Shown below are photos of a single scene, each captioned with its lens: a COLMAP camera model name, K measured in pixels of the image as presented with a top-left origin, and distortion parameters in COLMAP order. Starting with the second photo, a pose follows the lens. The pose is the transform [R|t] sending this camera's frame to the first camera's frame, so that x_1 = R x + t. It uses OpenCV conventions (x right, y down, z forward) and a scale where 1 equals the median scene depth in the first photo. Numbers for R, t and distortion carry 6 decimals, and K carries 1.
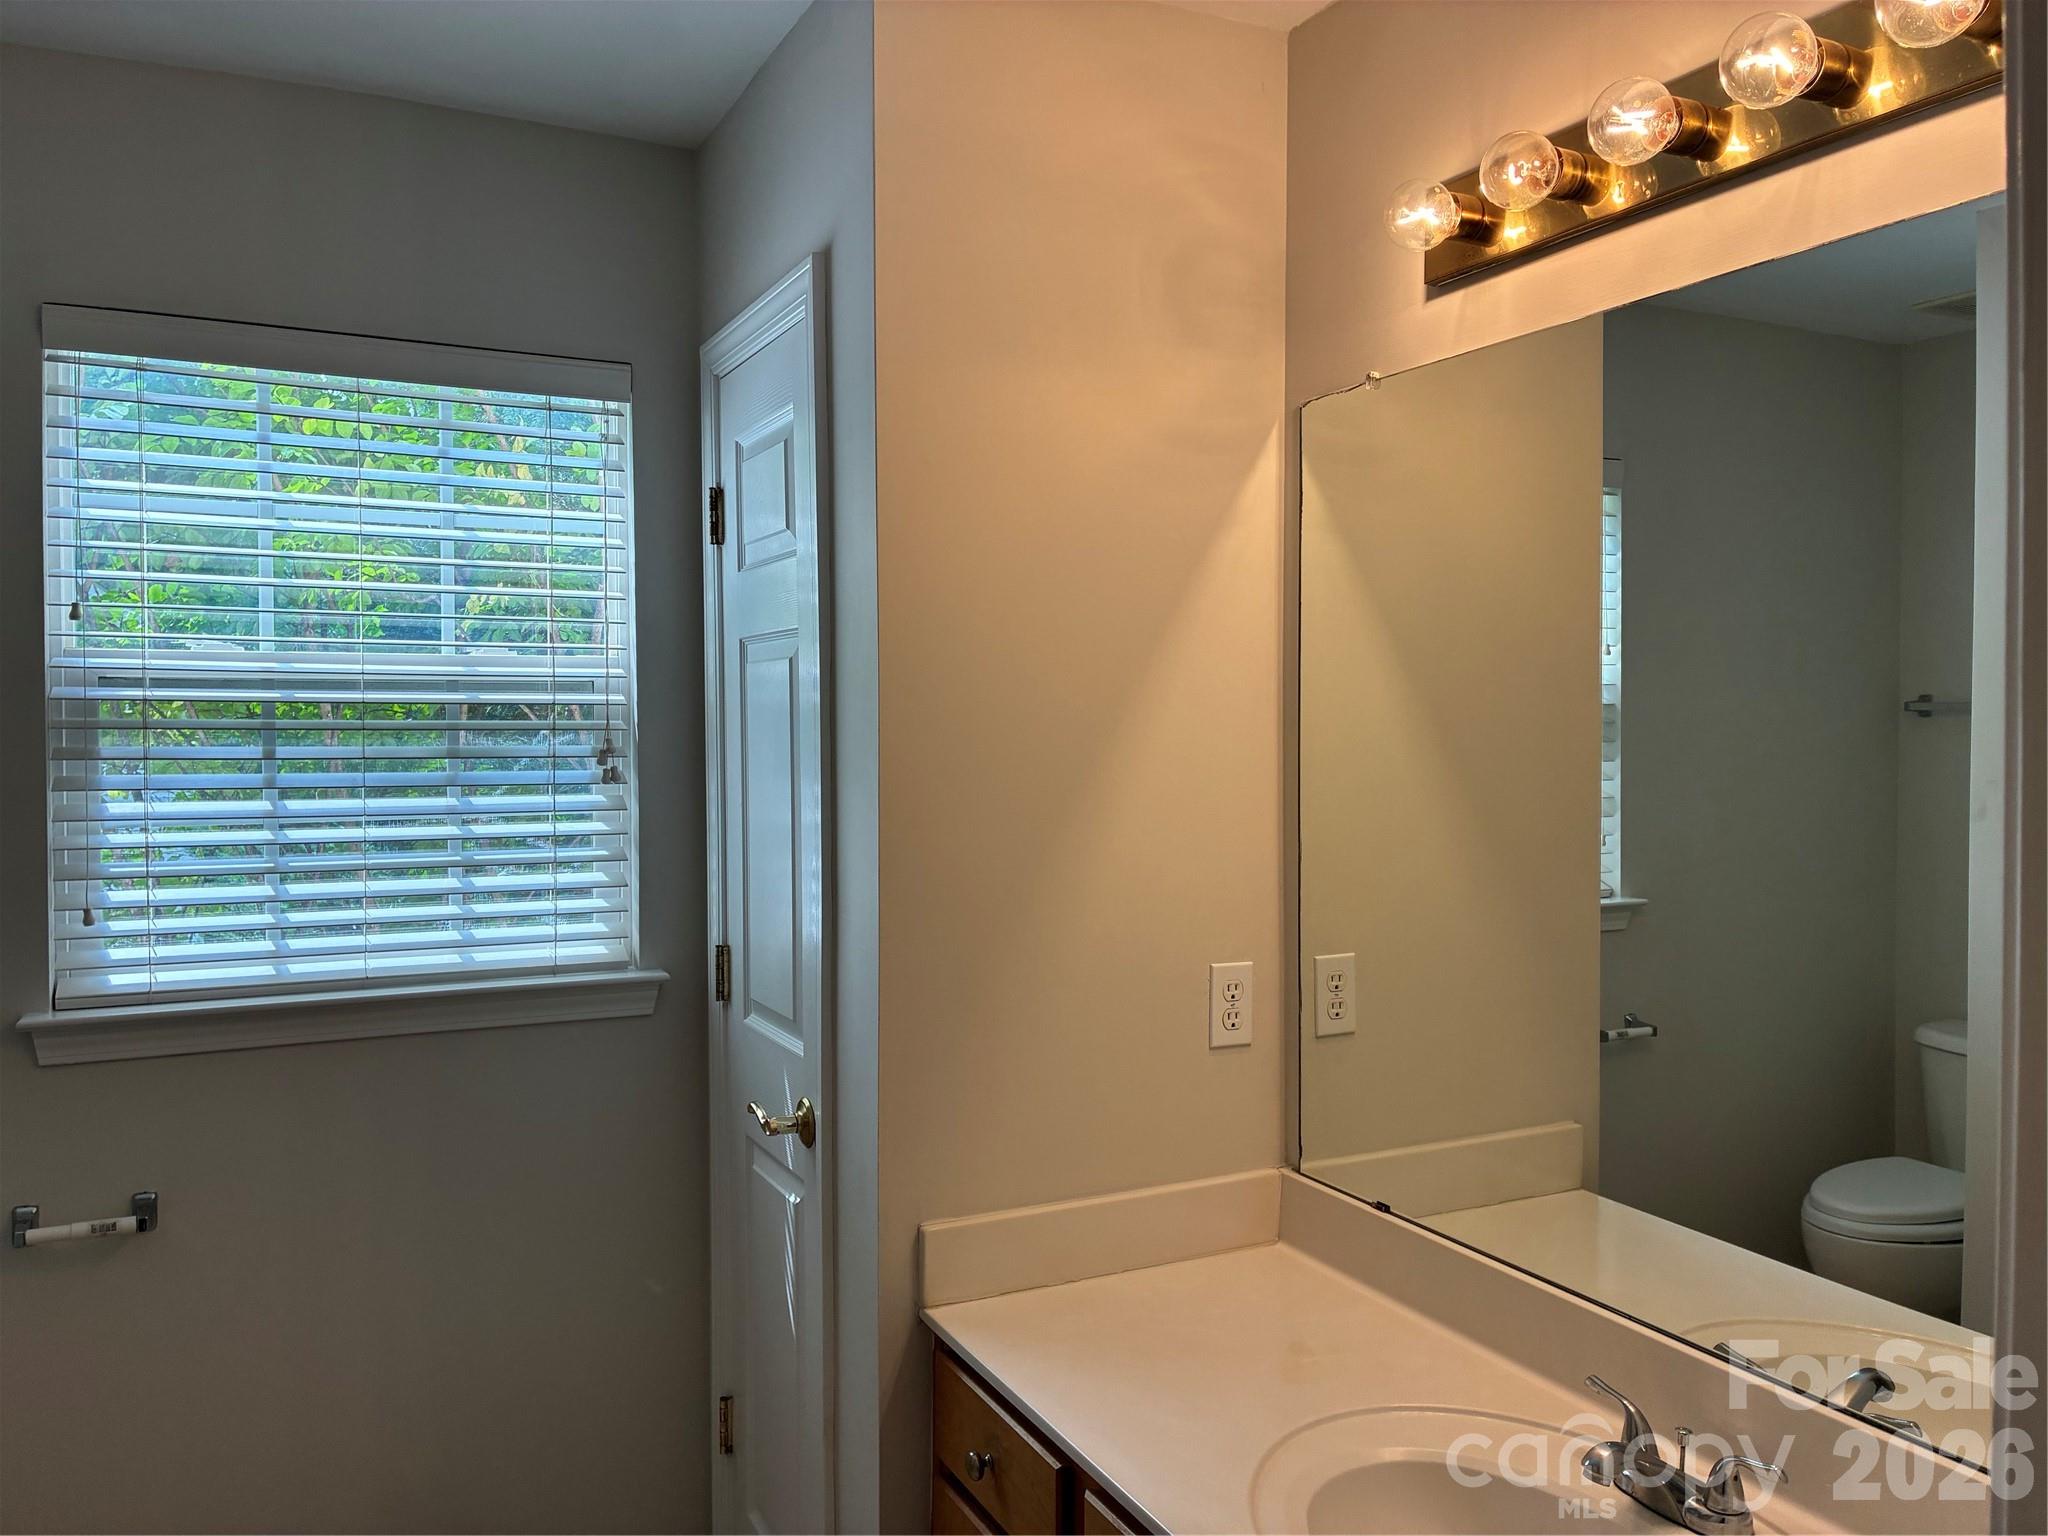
lens RADIAL K [[1574.3, 0, 1024.2], [0, 1574.3, 768.1], [0, 0, 1]] dist [0.013954, -0.002143]
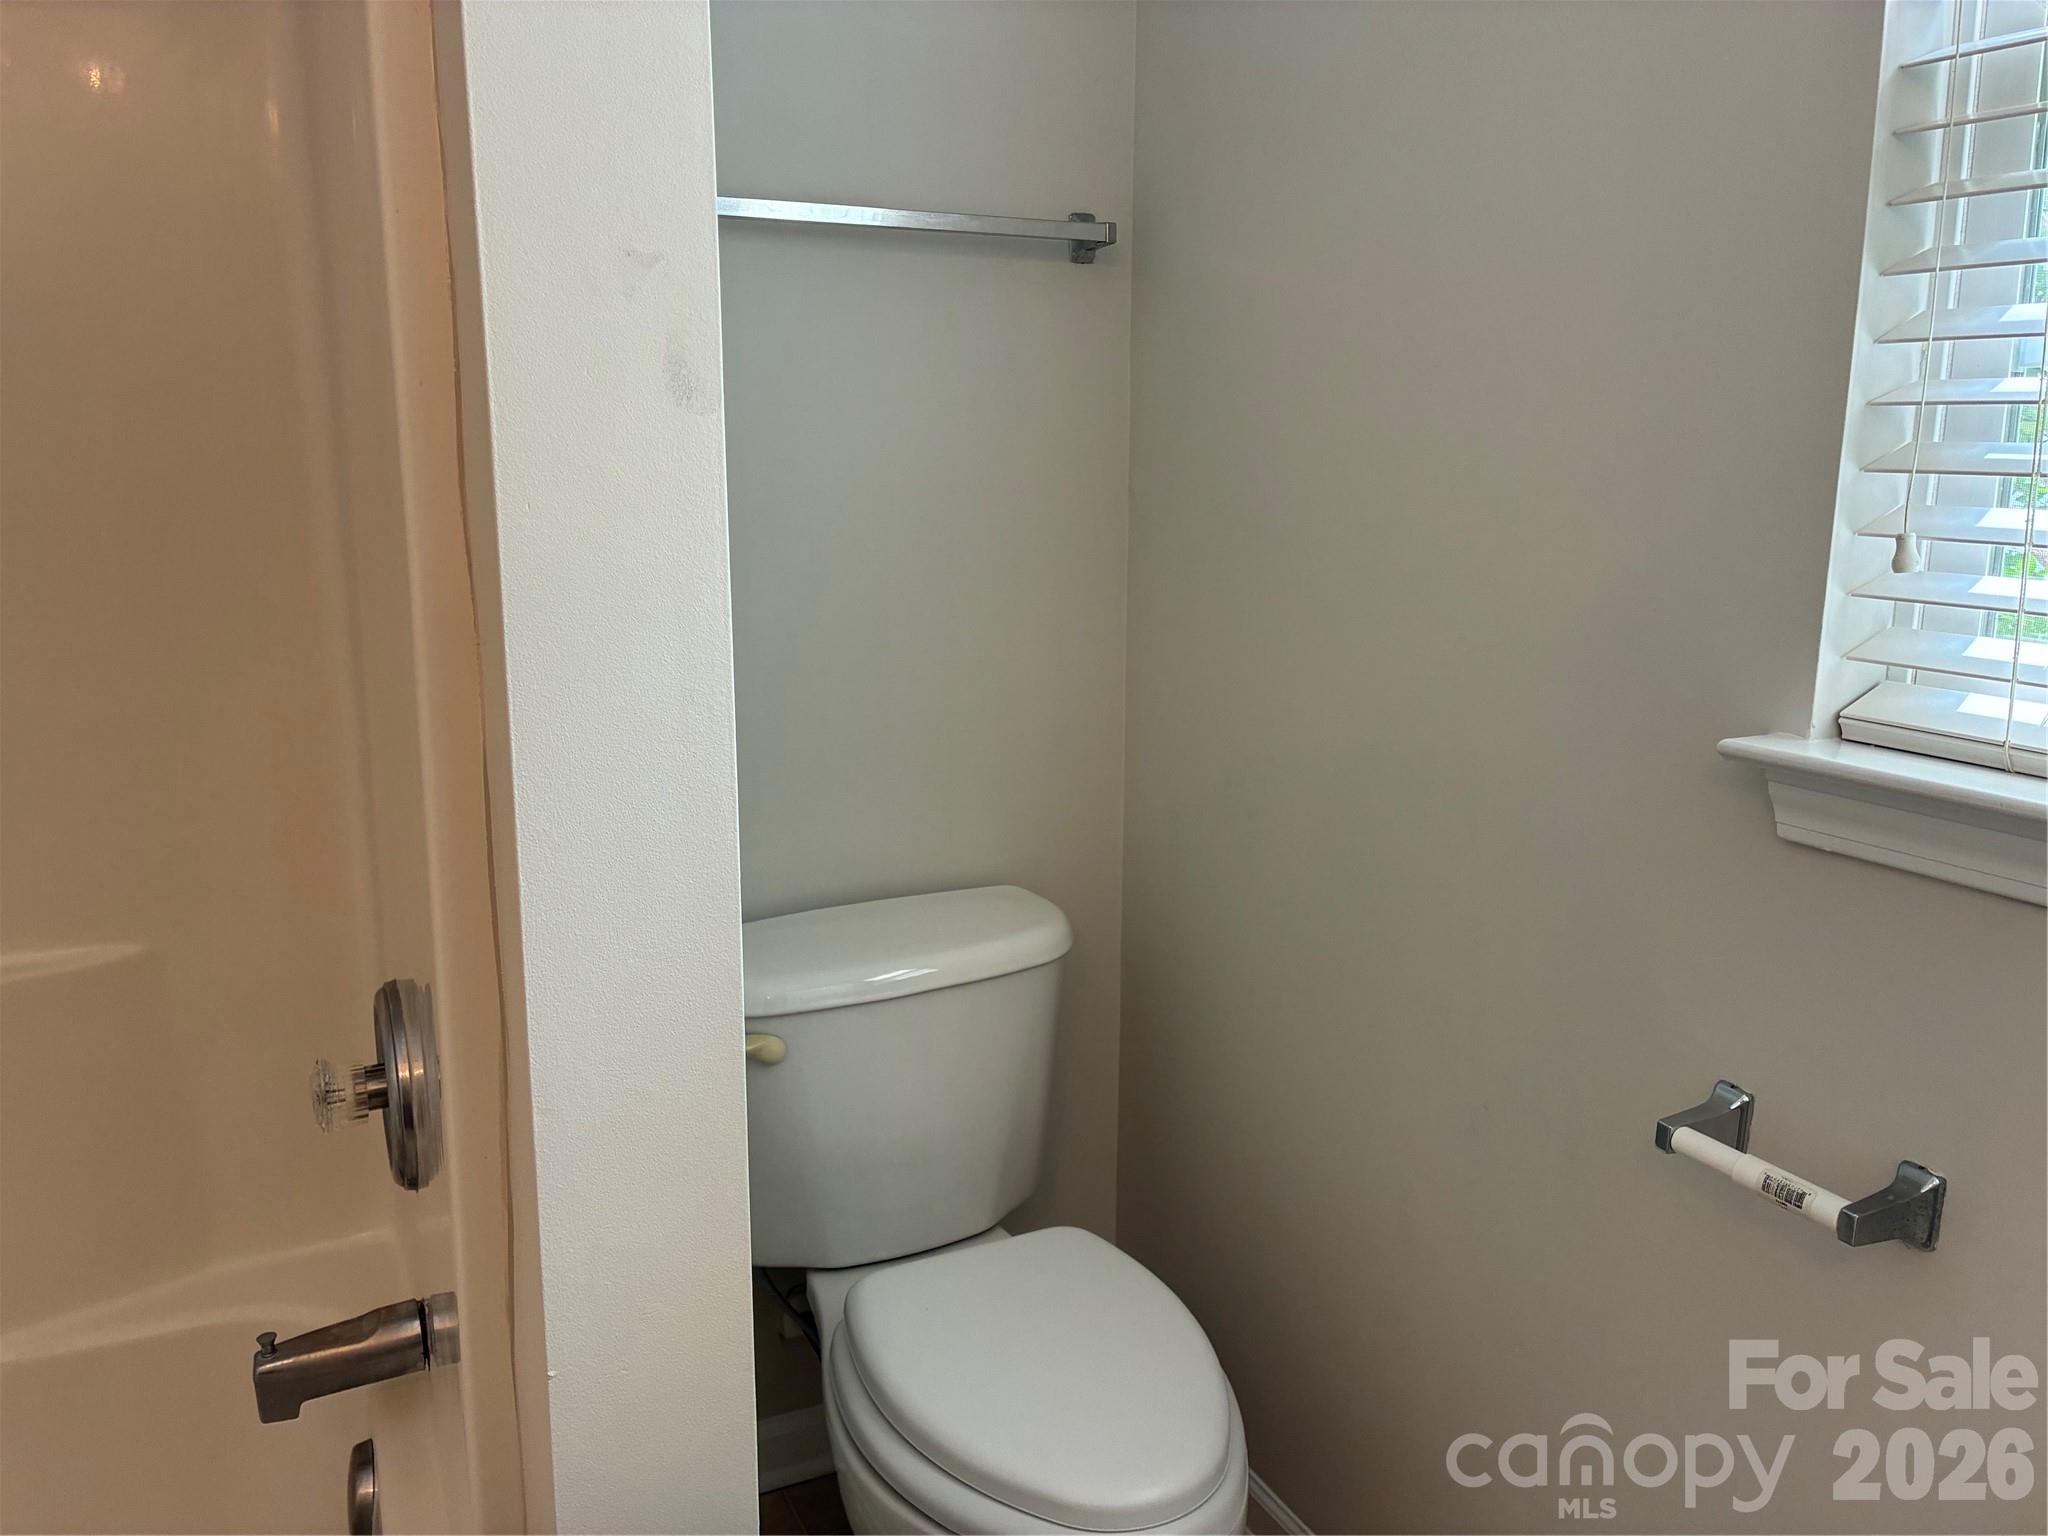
lens RADIAL K [[1574.3, 0, 1022.7], [0, 1574.3, 773.2], [0, 0, 1]] dist [0.013954, -0.002143]
pose [[0.018918, 0.199416, -0.979732, -0.133293], [-0.045998, 0.979044, 0.198388, 0.077668], [0.998762, 0.041313, 0.027694, 0.738596]]
